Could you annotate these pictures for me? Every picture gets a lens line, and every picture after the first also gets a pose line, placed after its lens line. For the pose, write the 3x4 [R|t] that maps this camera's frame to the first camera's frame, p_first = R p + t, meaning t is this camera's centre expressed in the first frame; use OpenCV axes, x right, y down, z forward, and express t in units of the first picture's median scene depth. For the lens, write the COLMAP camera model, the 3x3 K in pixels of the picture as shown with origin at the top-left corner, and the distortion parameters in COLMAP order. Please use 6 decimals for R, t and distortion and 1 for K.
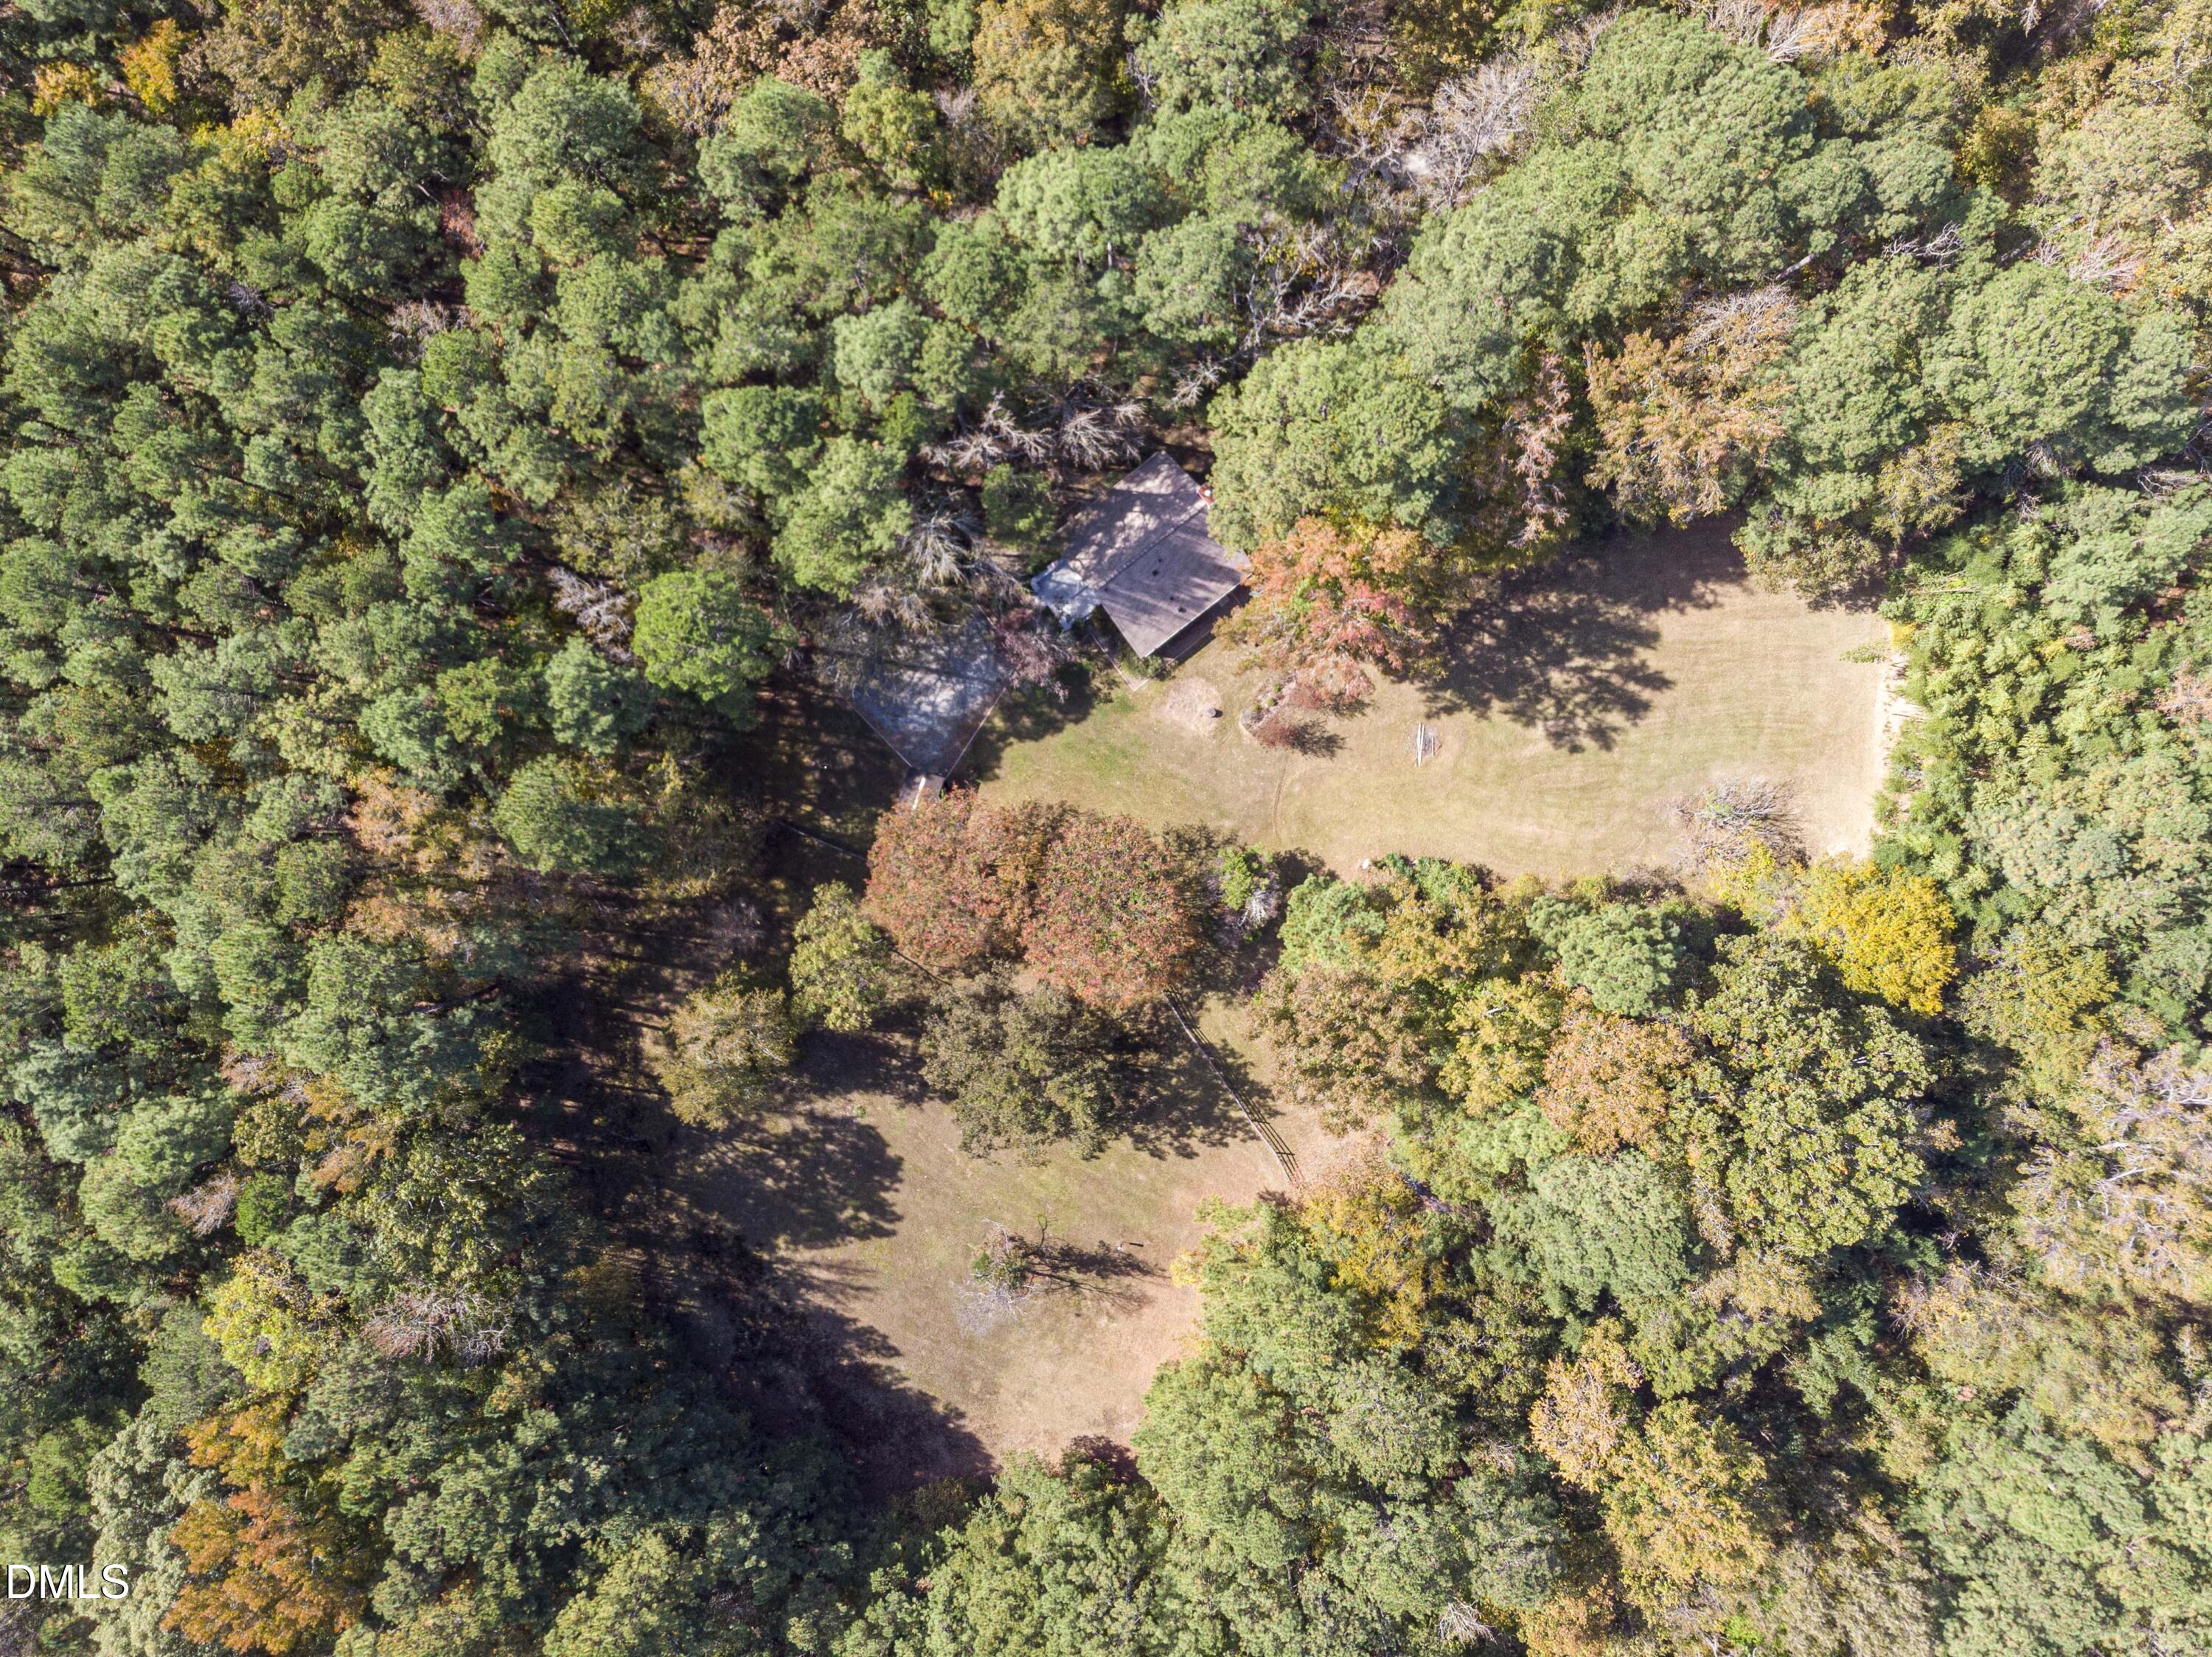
lens RADIAL K [[1566.5, 0, 1096.6], [0, 1566.5, 878.6], [0, 0, 1]] dist [0.047485, 0.002363]
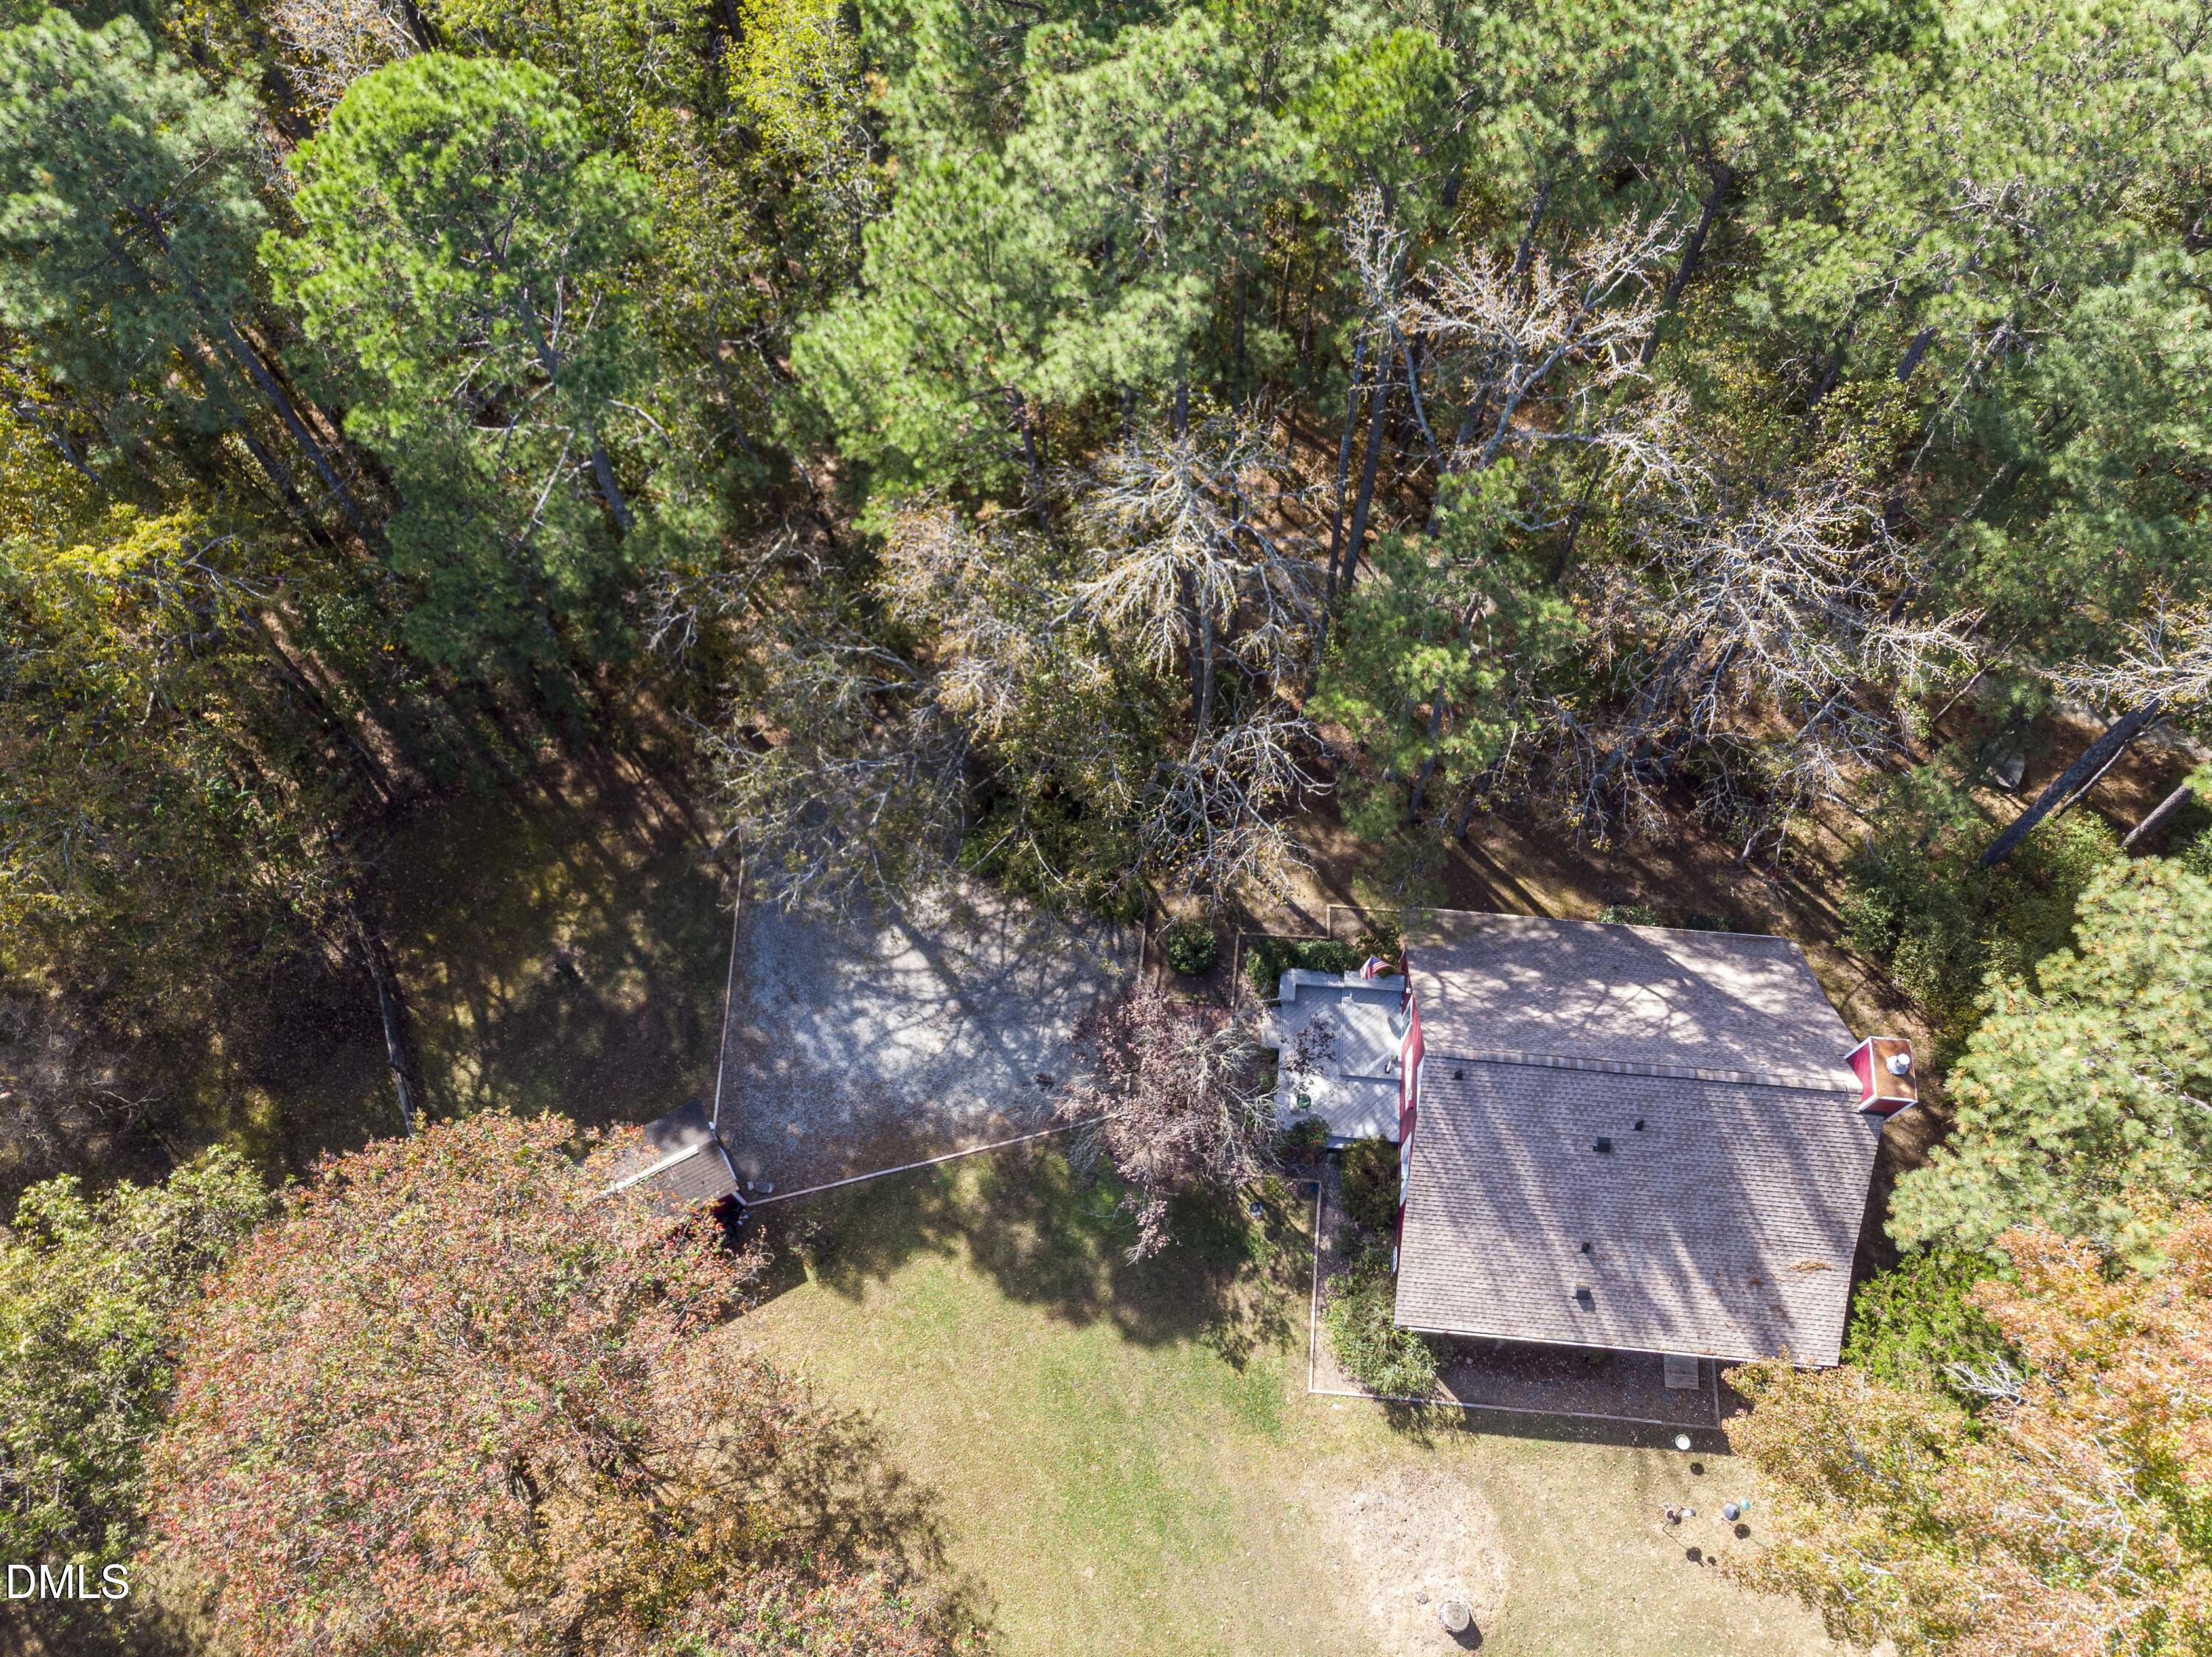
lens RADIAL K [[1566.5, 0, 1096.6], [0, 1566.5, 878.6], [0, 0, 1]] dist [0.047485, 0.002363]
pose [[0.730431, 0.640165, -0.238033, 0.000432], [-0.681257, 0.658114, -0.320585, -0.049526], [-0.048574, 0.396327, 0.916824, 0.639269]]
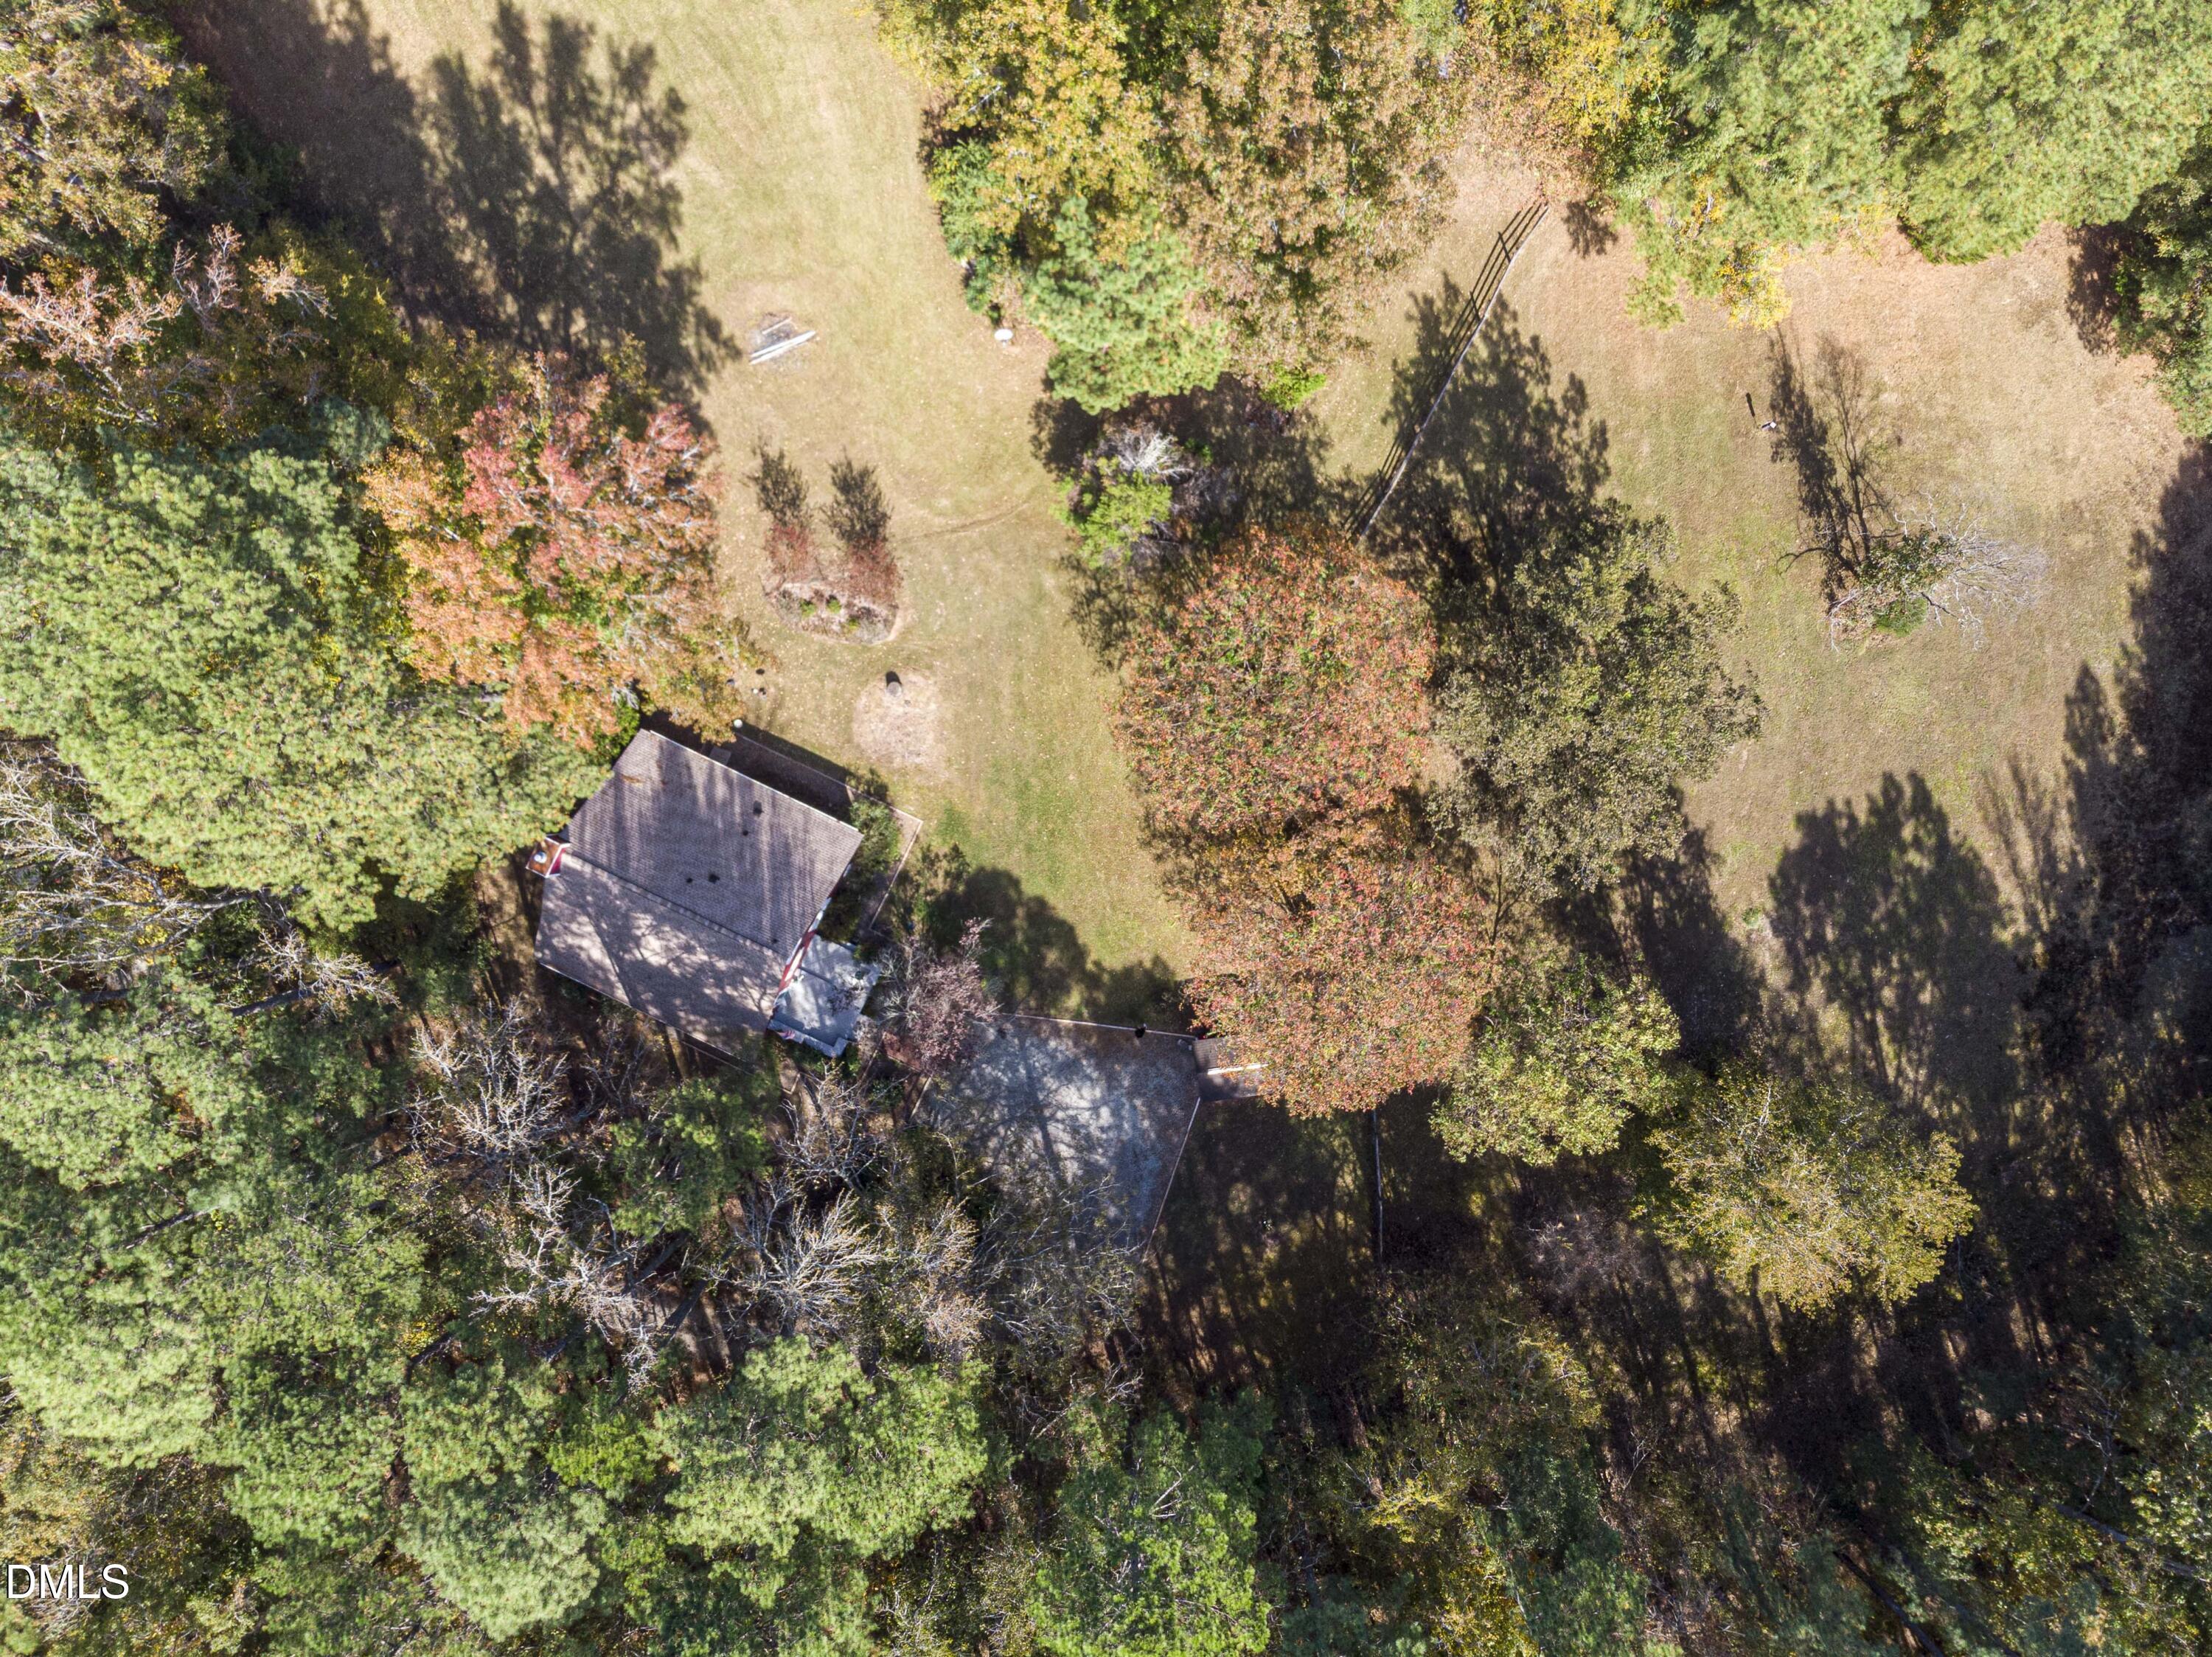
lens RADIAL K [[1730.9, 0, 1195.9], [0, 1730.9, 861.6], [0, 0, 1]] dist [0.281698, -0.000553]
pose [[-0.447062, -0.893851, -0.034142, -0.013712], [0.894025, -0.445251, -0.049703, -0.000189], [0.029226, -0.052745, 0.998180, 0.336464]]
